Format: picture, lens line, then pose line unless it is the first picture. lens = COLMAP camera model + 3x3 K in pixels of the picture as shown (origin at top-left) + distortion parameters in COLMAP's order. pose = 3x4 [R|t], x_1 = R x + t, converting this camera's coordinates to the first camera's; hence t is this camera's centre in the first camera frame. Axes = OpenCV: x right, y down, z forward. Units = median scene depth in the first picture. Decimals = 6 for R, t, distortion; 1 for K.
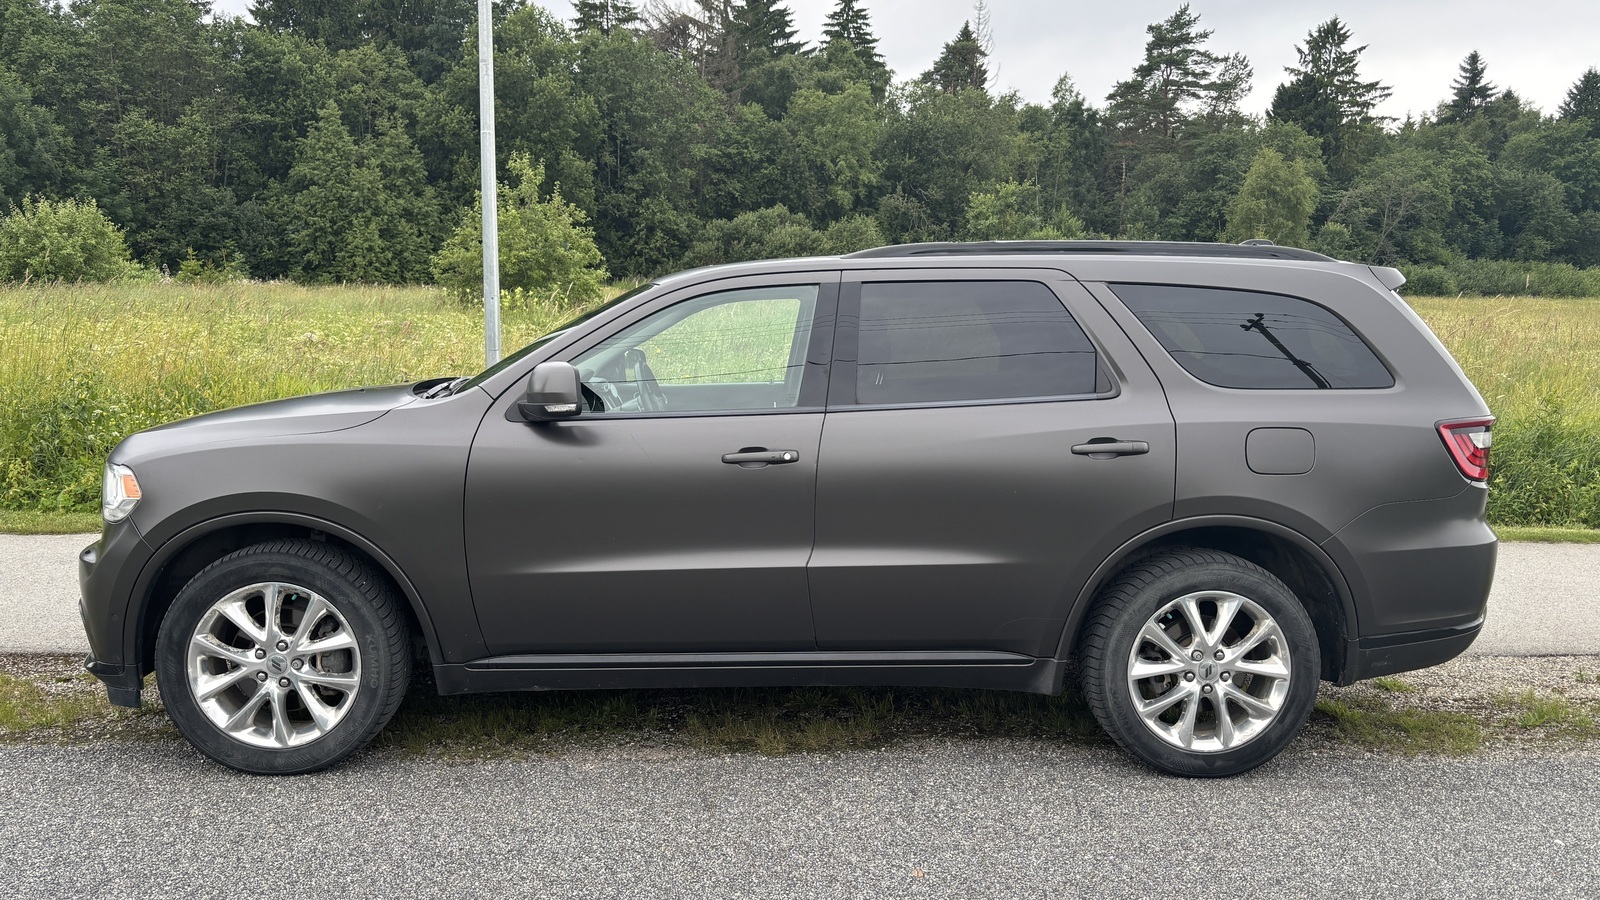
lens RADIAL K [[1220.2, 0, 795.1], [0, 1220.2, 451.2], [0, 0, 1]] dist [0.050144, -0.046930]
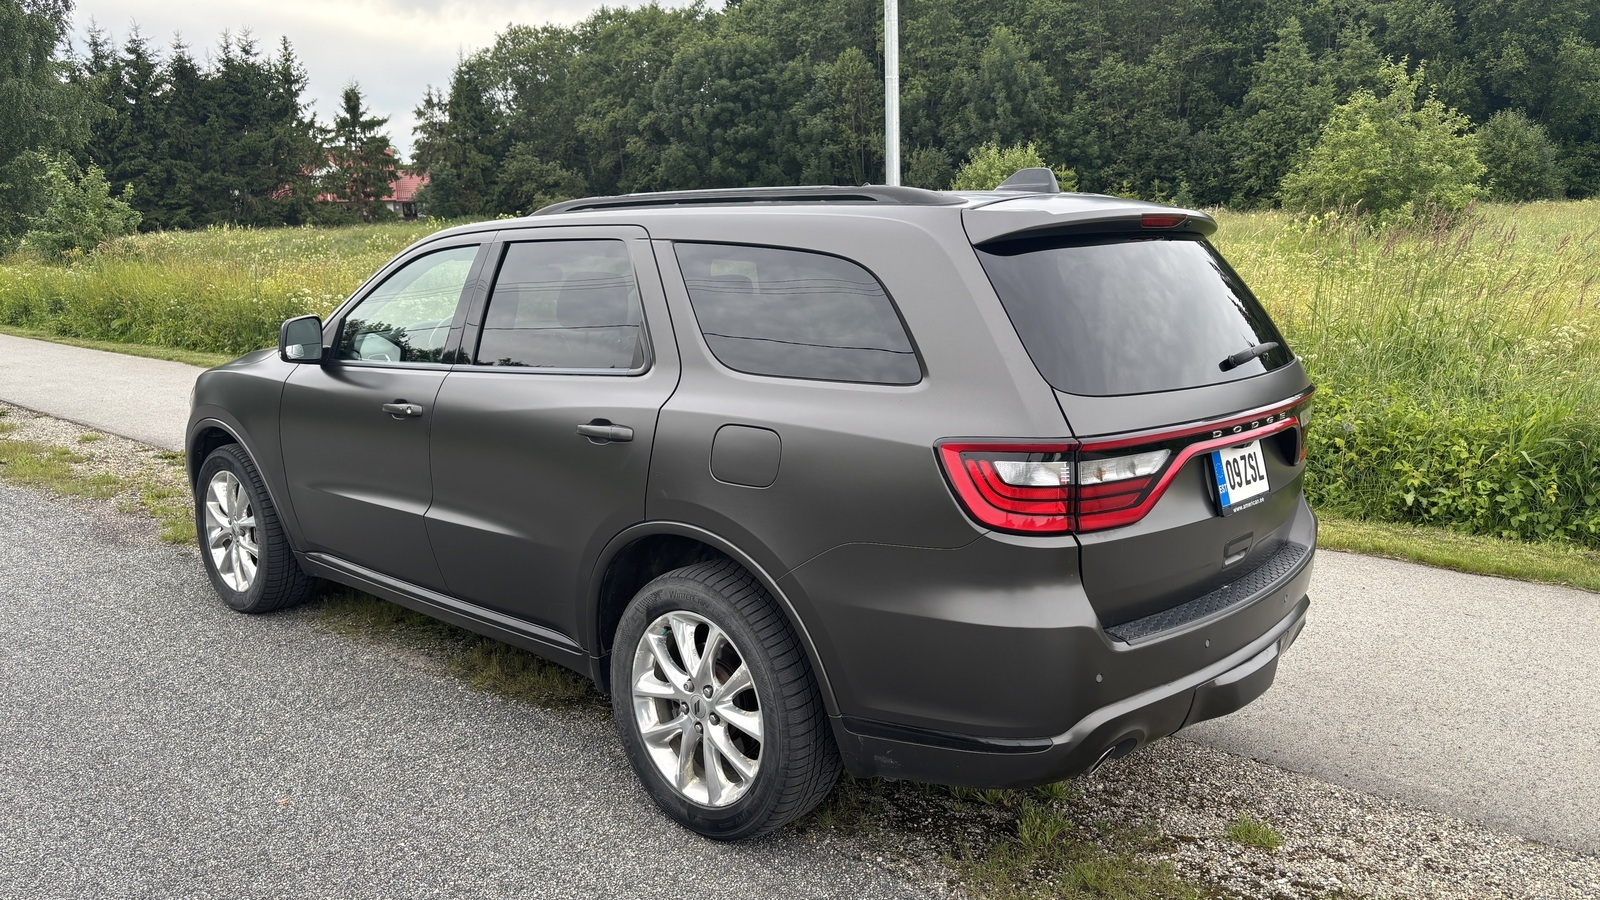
lens RADIAL K [[1220.2, 0, 808.2], [0, 1220.2, 445.3], [0, 0, 1]] dist [0.050144, -0.046930]
pose [[0.705418, 0.104841, -0.700994, 0.074574], [-0.064977, 0.994401, 0.083336, -0.005709], [0.705807, -0.013239, 0.708281, 0.036341]]
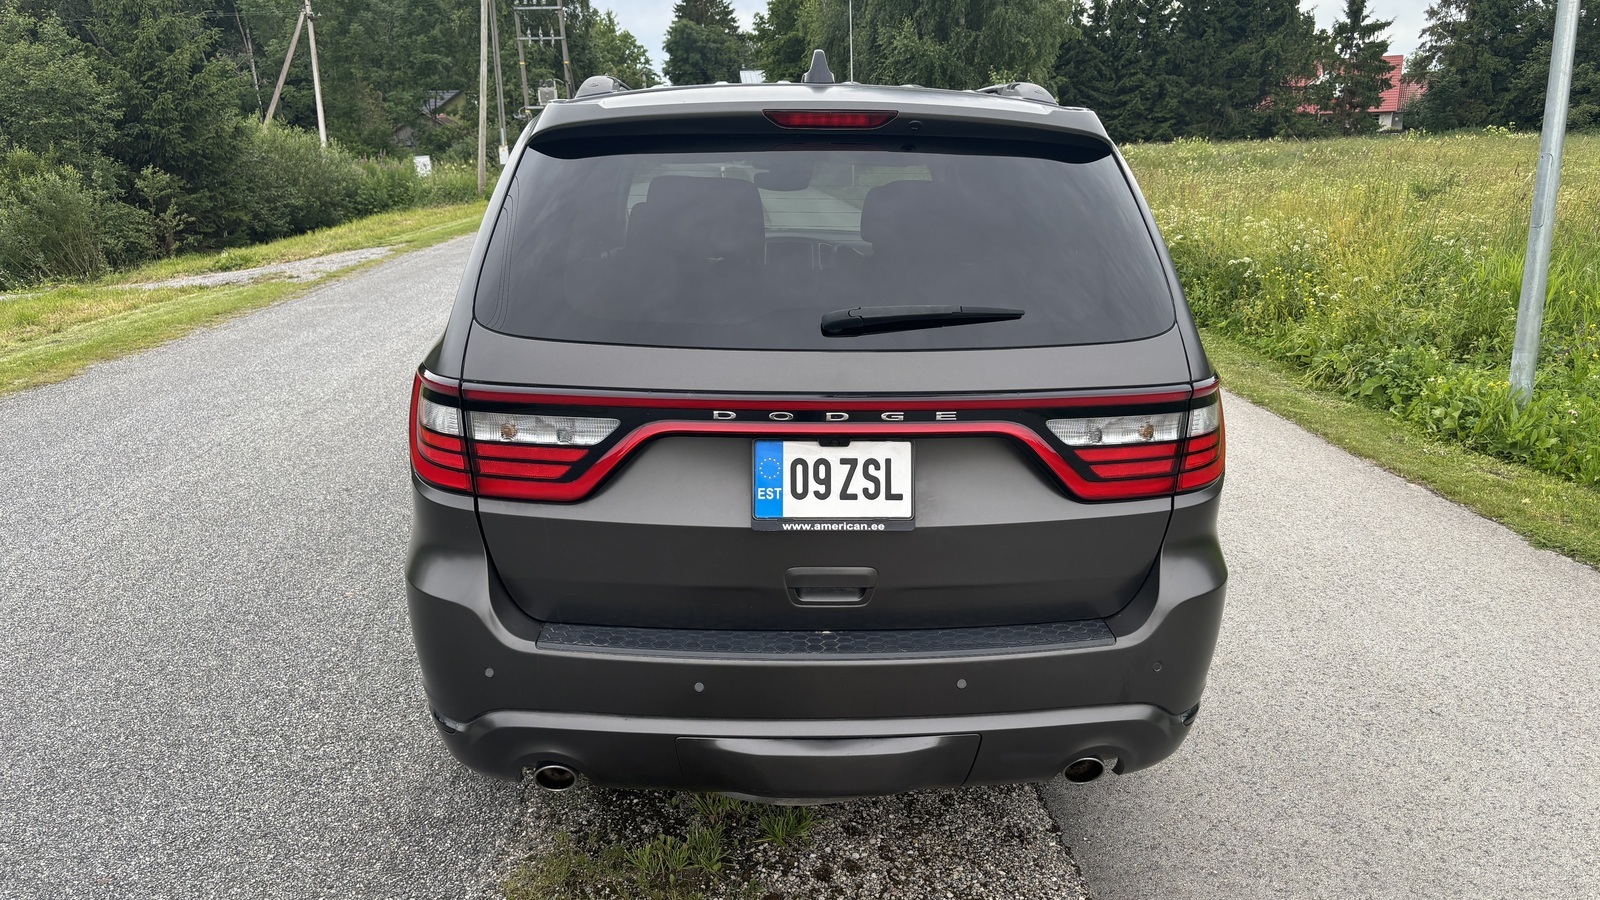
lens RADIAL K [[1220.2, 0, 803.7], [0, 1220.2, 447.6], [0, 0, 1]] dist [0.050144, -0.046930]
pose [[0.005550, 0.228298, -0.973575, 0.088219], [-0.122975, 0.966356, 0.225904, -0.011171], [0.992394, 0.118472, 0.033438, 0.089843]]
